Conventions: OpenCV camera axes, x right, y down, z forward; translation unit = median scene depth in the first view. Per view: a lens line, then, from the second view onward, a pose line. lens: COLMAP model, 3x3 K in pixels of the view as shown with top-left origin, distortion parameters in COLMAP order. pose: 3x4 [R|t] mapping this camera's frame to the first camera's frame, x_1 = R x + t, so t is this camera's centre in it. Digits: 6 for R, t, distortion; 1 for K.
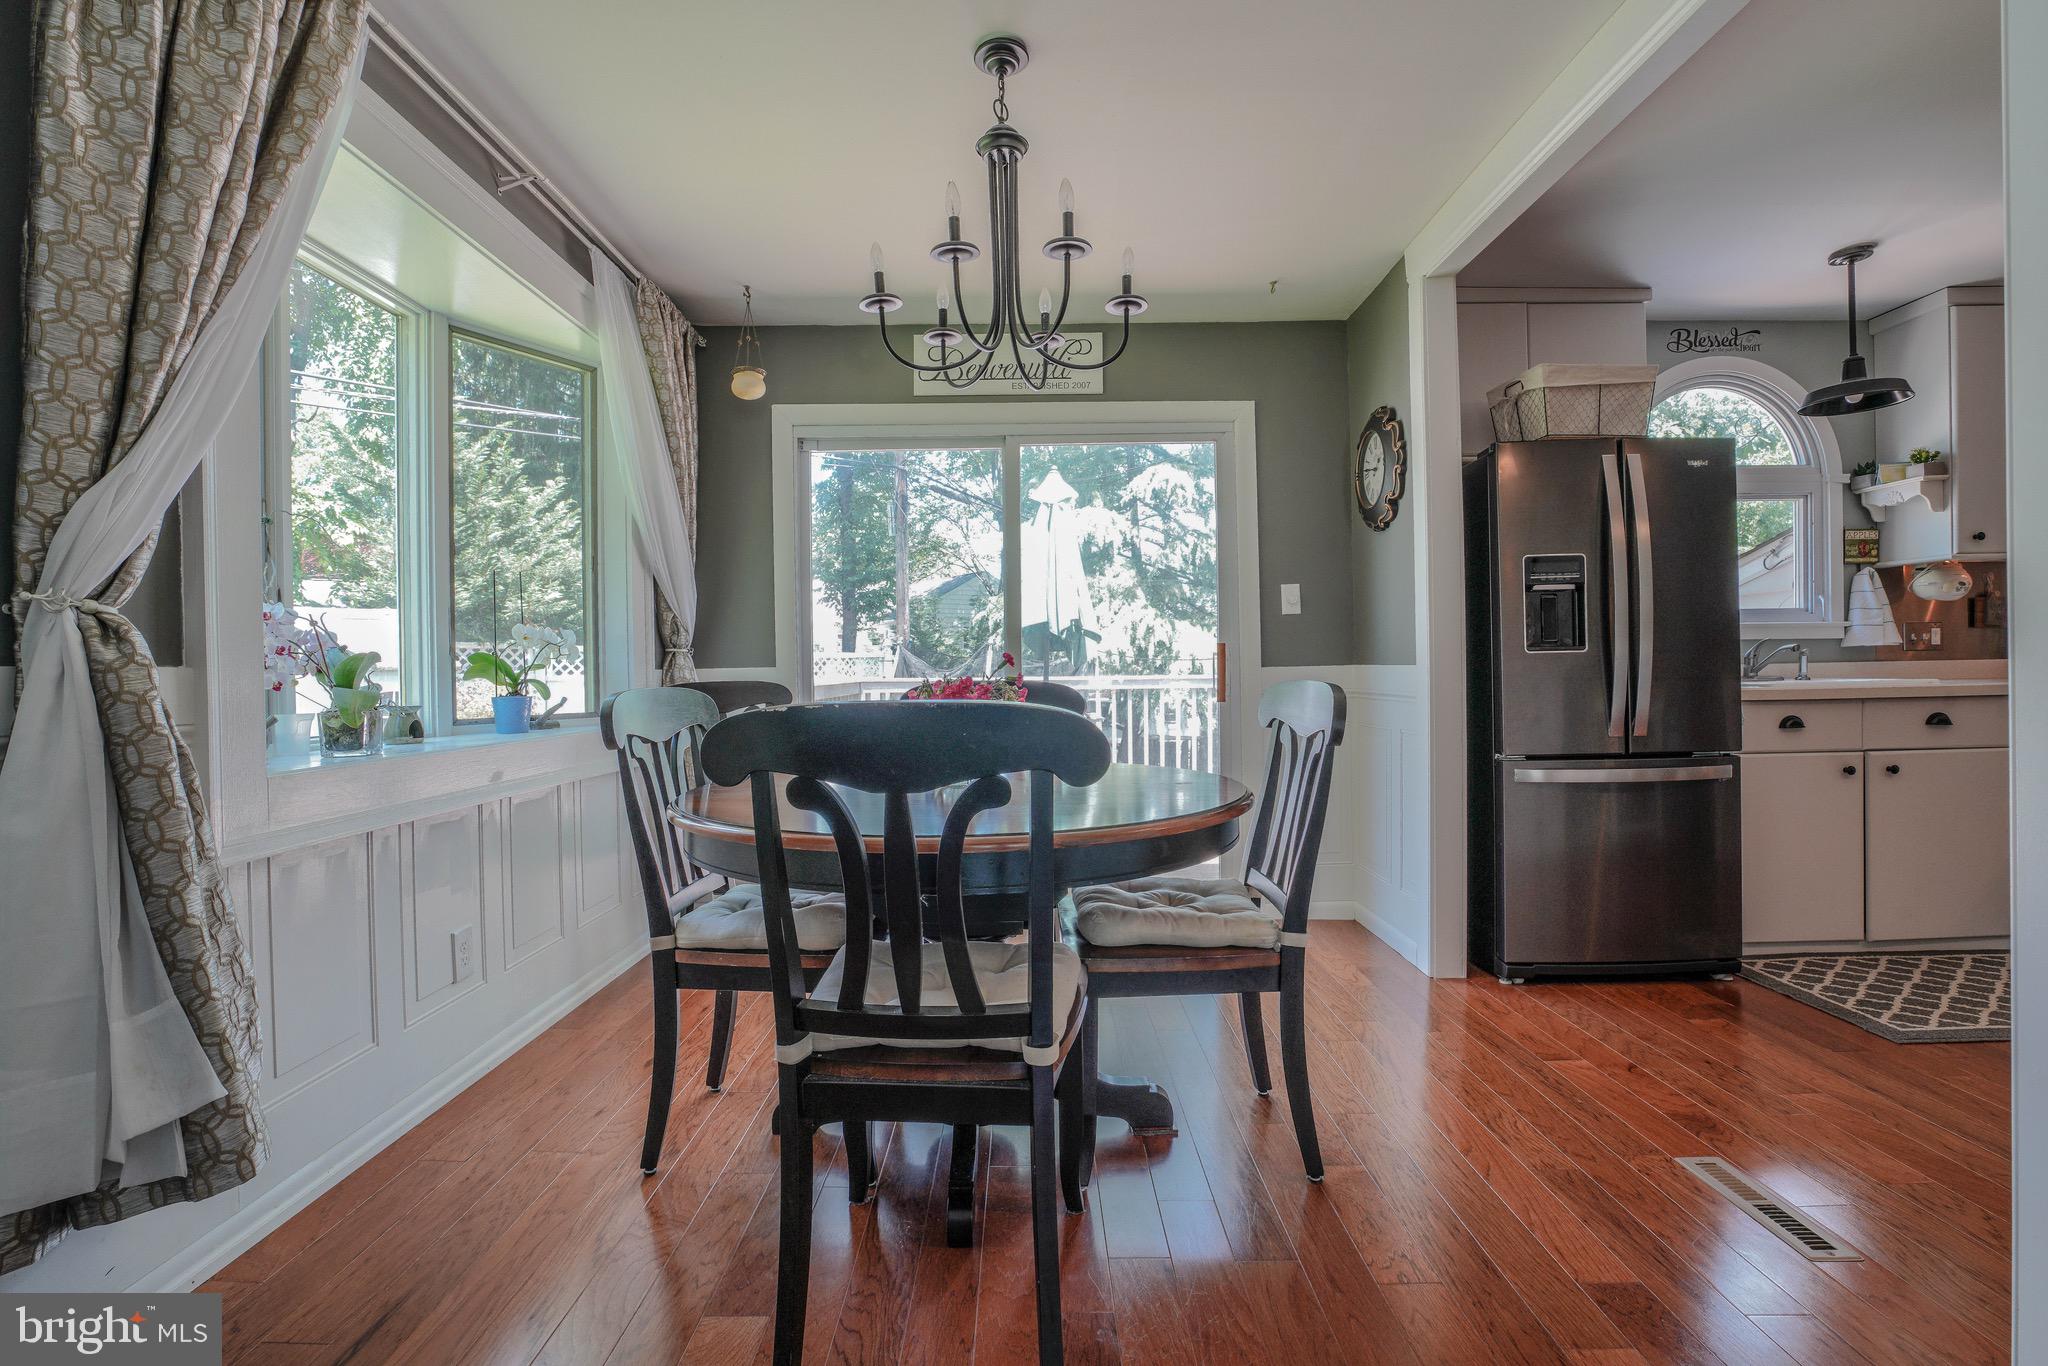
lens RADIAL K [[940.6, 0, 1013.9], [0, 940.6, 682.6], [0, 0, 1]] dist [-0.049214, 0.016205]
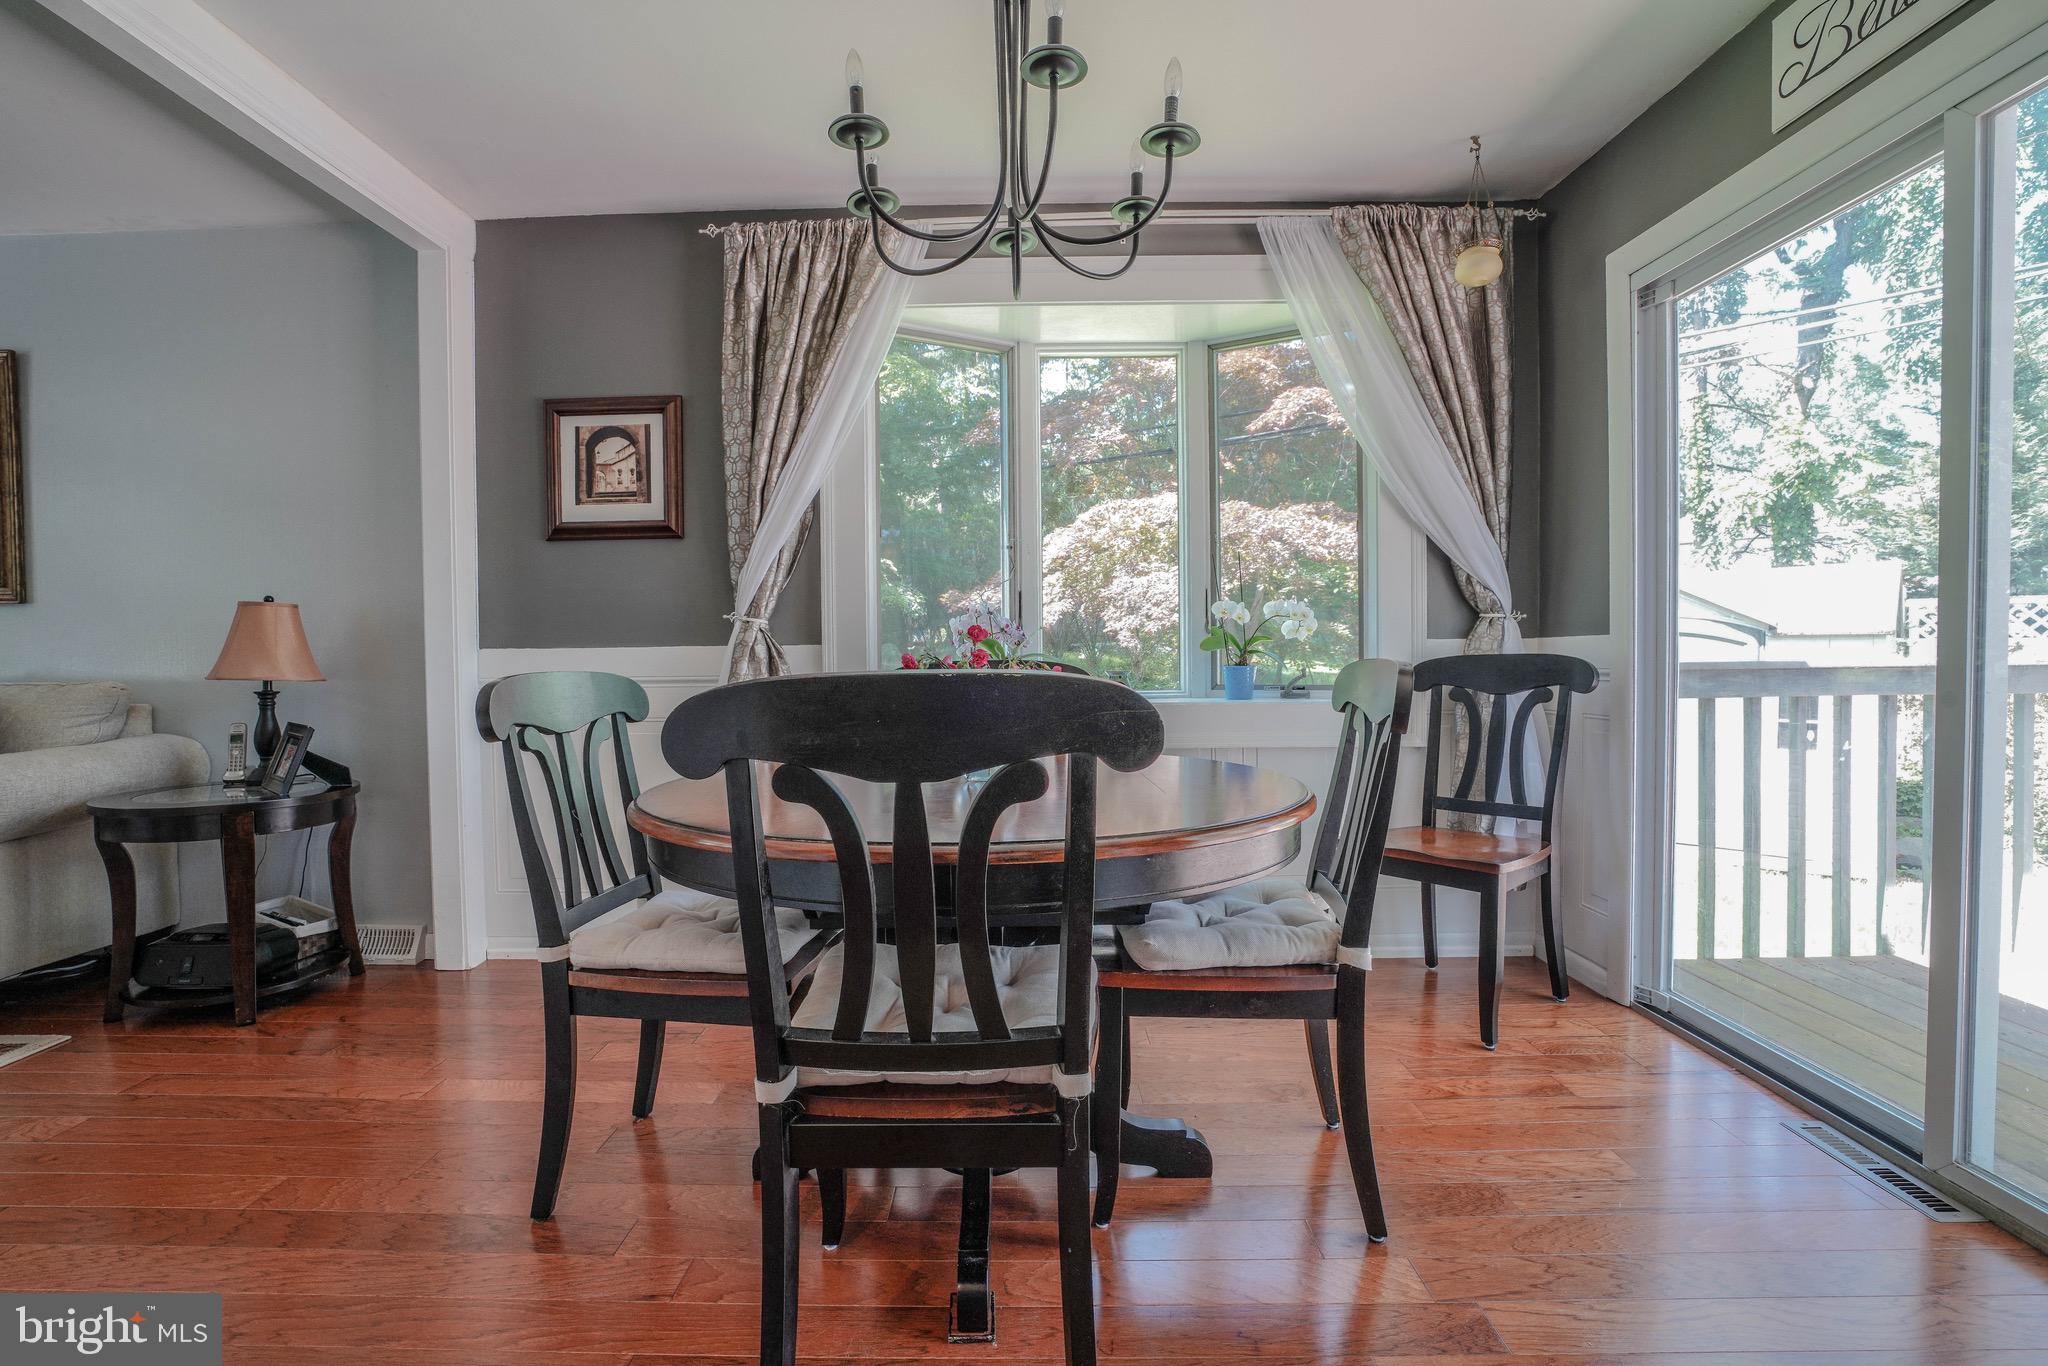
lens RADIAL K [[940.6, 0, 1013.9], [0, 940.6, 682.6], [0, 0, 1]] dist [-0.049214, 0.016205]
pose [[-0.000118, 0.042243, -0.999107, 1.097879], [-0.001456, 0.999106, 0.042243, -0.022680], [0.999999, 0.001460, -0.000057, 1.410929]]
